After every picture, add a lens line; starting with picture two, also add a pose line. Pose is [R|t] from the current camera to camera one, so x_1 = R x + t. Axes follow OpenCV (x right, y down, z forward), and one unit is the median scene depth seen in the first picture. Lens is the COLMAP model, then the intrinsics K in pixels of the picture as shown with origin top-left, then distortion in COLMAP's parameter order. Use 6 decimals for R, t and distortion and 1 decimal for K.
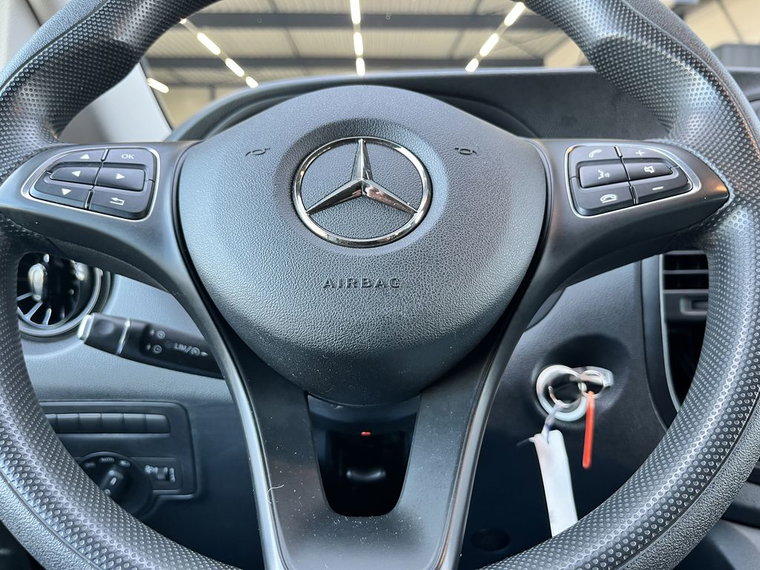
lens RADIAL K [[640.2, 0, 380.0], [0, 640.2, 285.0], [0, 0, 1]] dist [0.044590, -0.000960]
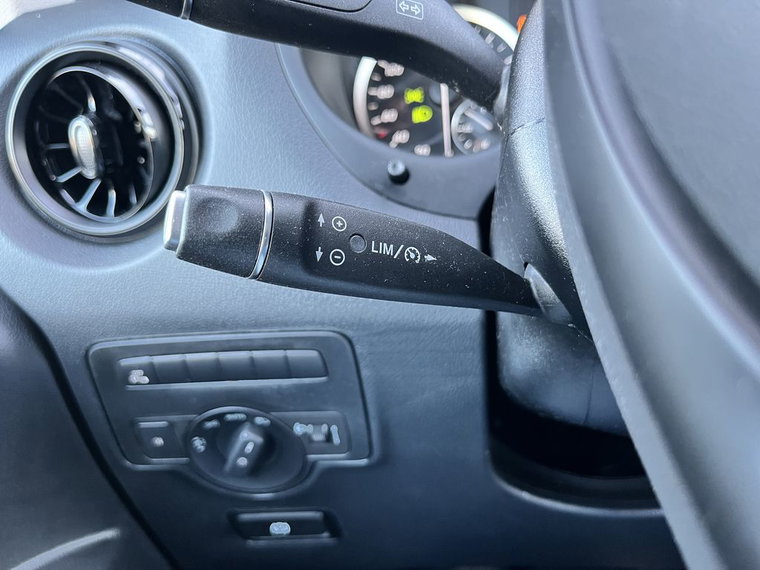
lens RADIAL K [[620.8, 0, 380.0], [0, 620.8, 285.0], [0, 0, 1]] dist [-0.005315, -0.000645]
pose [[0.992188, -0.064240, -0.106939, -0.203717], [0.085469, 0.974470, 0.207612, 0.024419], [0.090872, -0.215131, 0.972348, 0.438622]]
